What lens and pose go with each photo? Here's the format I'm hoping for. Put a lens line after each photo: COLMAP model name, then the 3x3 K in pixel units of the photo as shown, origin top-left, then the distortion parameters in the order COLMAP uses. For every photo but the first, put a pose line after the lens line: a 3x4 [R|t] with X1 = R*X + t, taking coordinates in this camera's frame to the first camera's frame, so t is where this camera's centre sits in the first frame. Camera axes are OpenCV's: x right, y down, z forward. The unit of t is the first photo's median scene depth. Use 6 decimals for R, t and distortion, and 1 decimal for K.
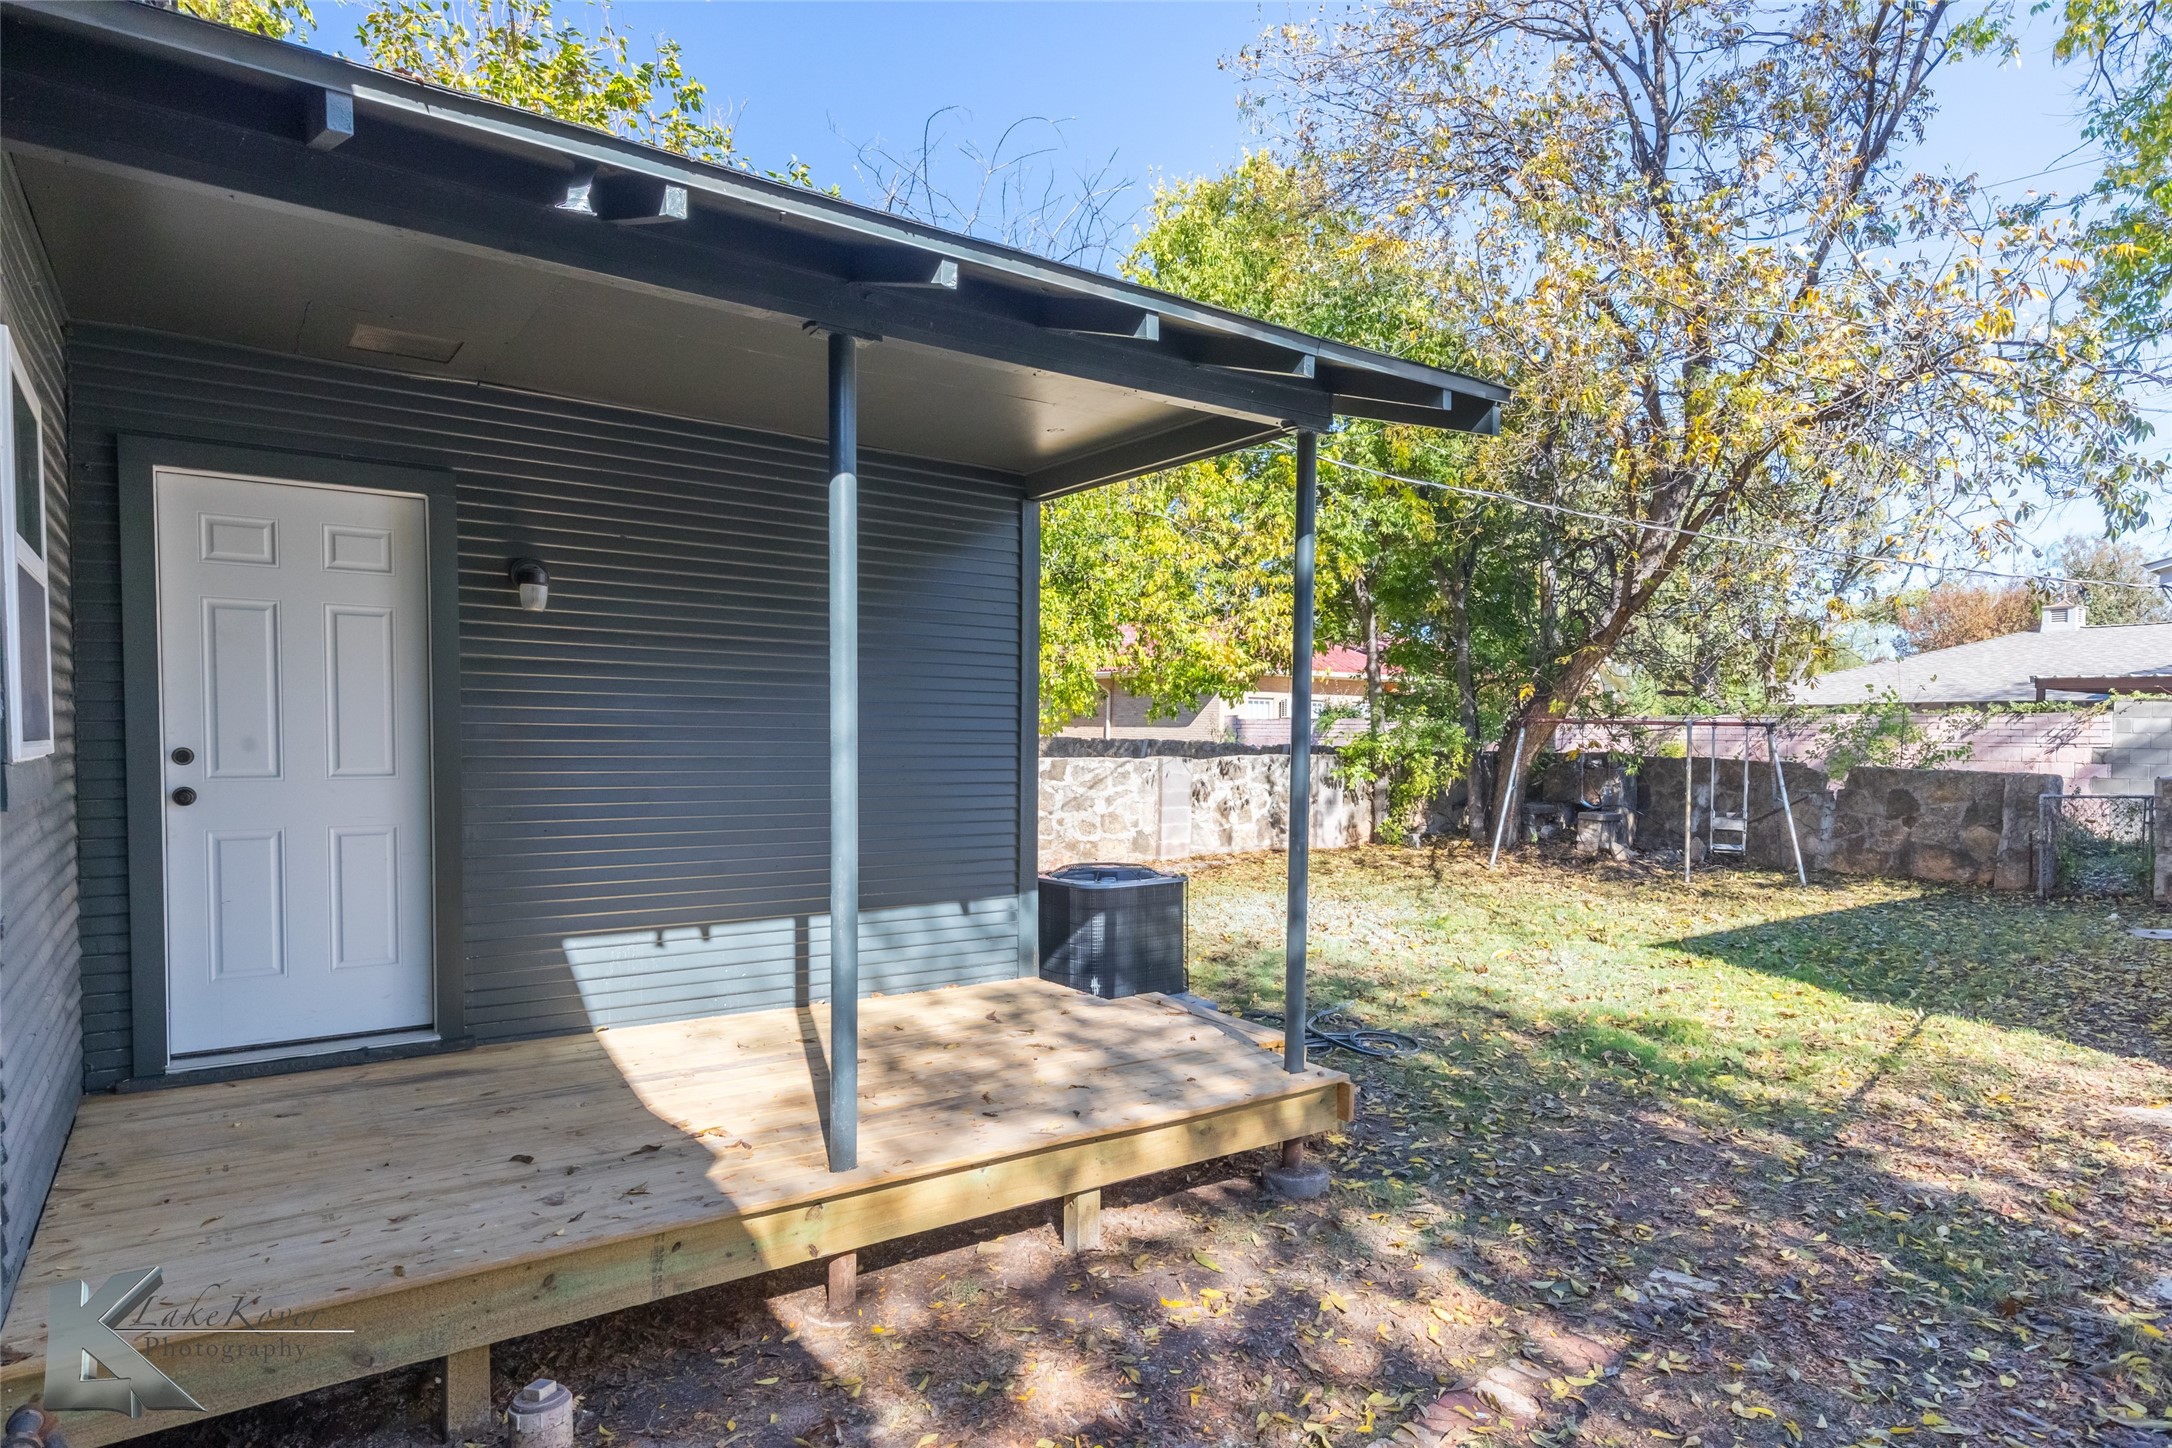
lens RADIAL K [[1169.5, 0, 1155.0], [0, 1169.5, 750.0], [0, 0, 1]] dist [-0.004384, -0.000767]
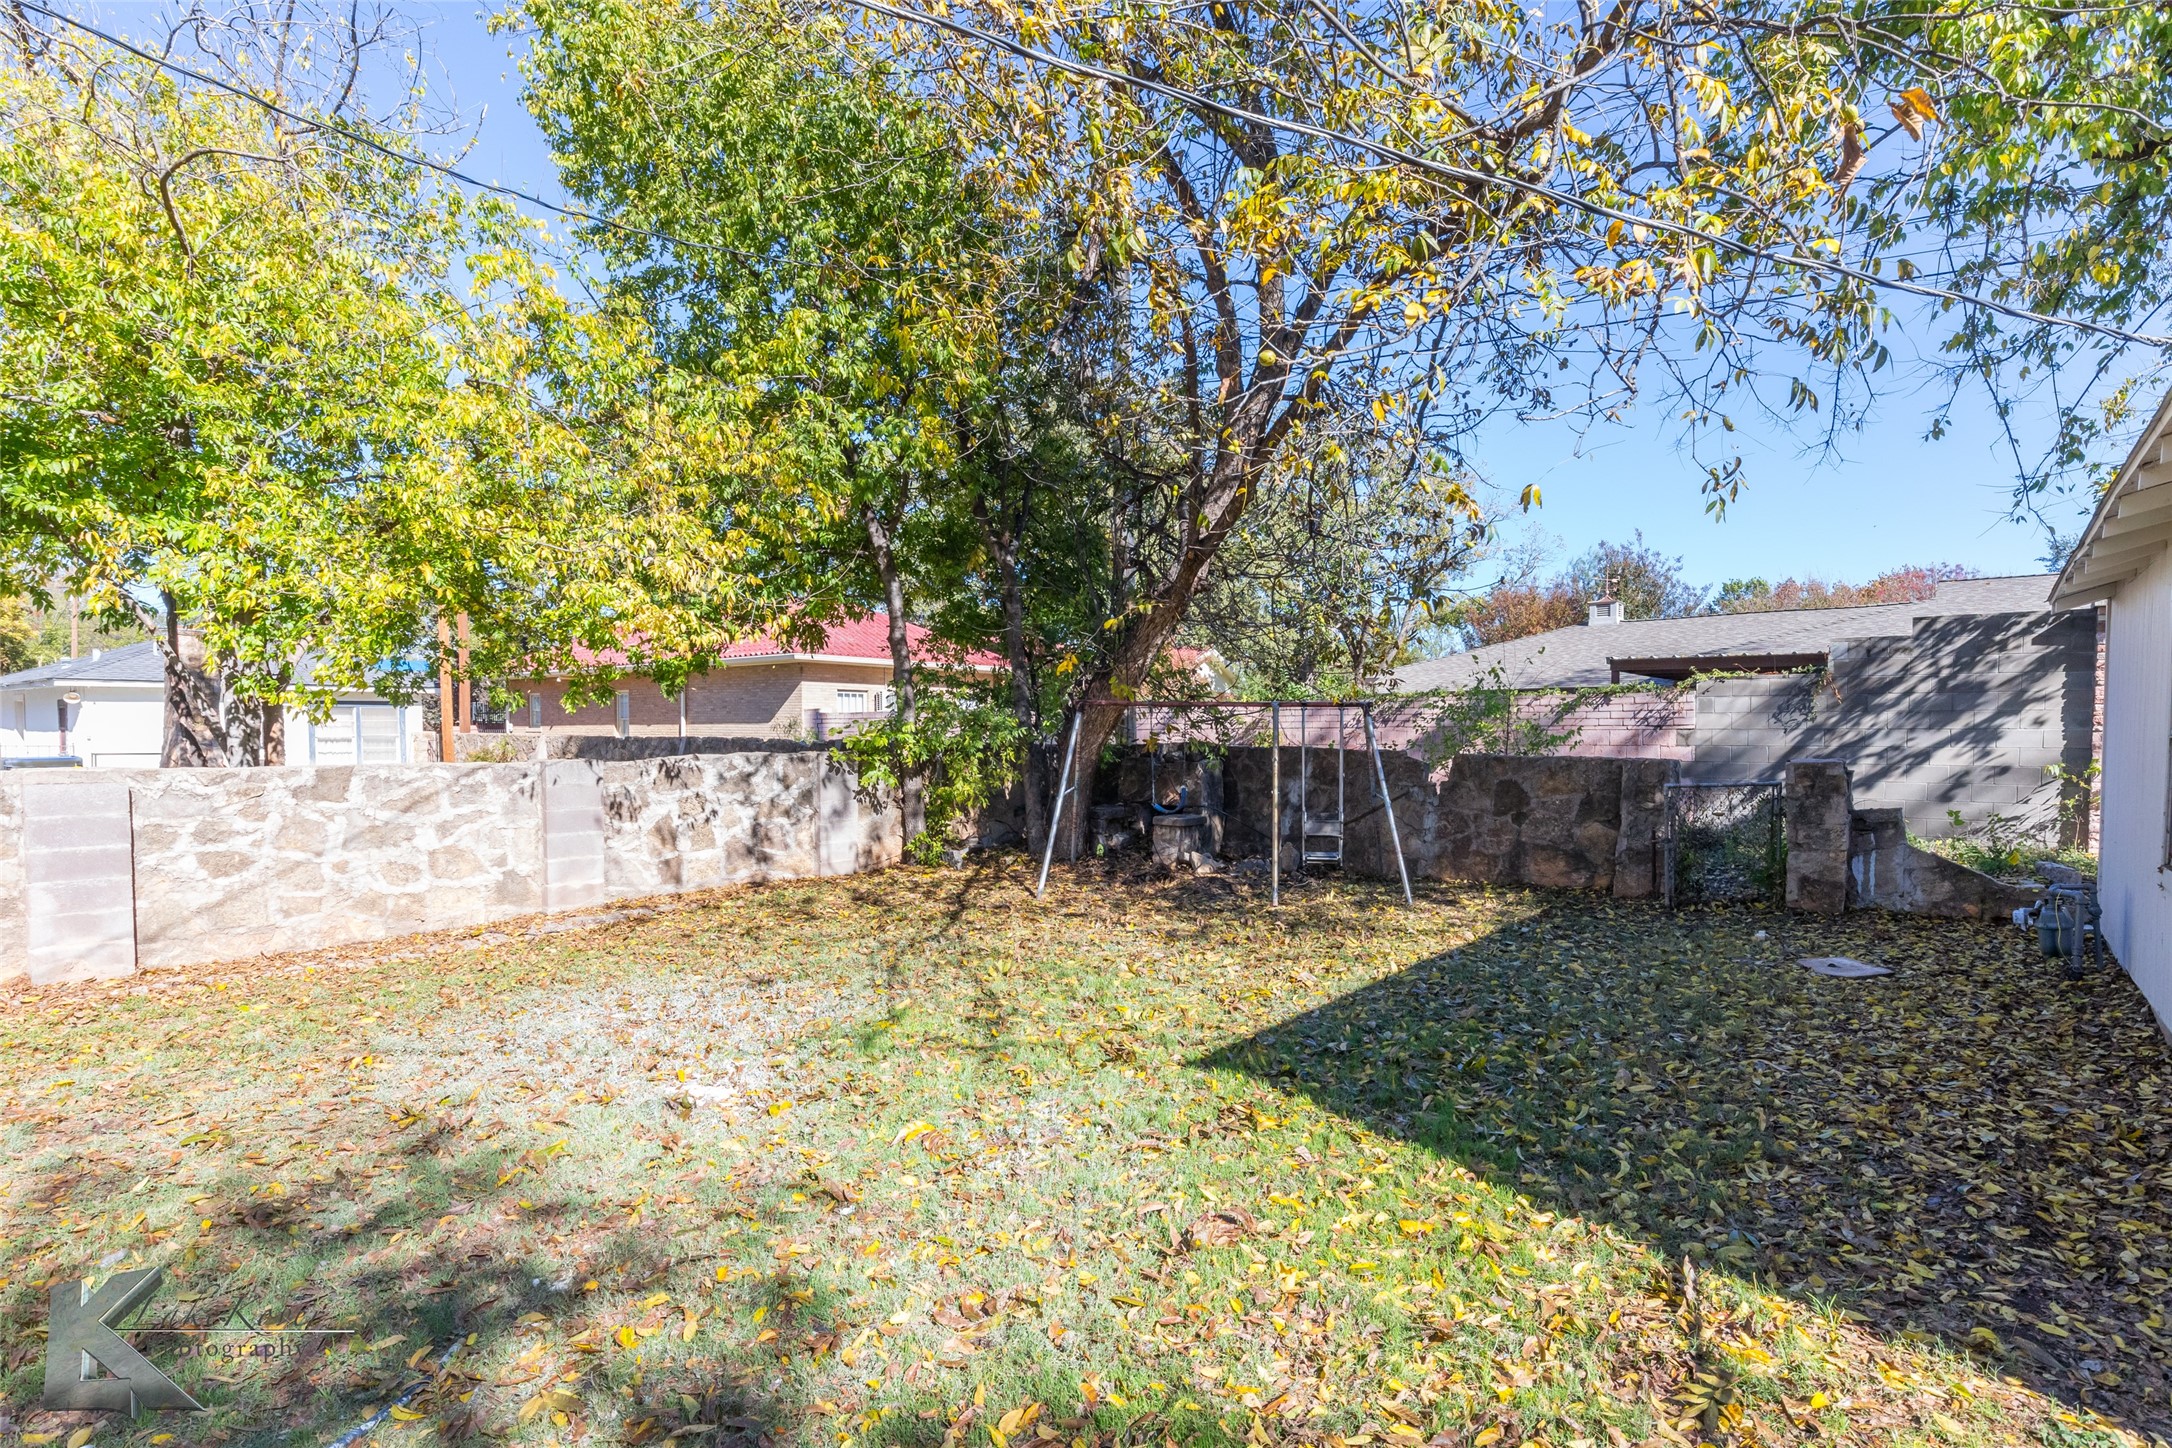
lens RADIAL K [[1141.1, 0, 1086.0], [0, 1141.1, 724.0], [0, 0, 1]] dist [-0.002216, -0.000908]
pose [[0.969223, -0.012485, 0.245868, 0.135204], [0.017152, 0.999711, -0.016848, 0.001708], [-0.245587, 0.020547, 0.969157, 0.265983]]
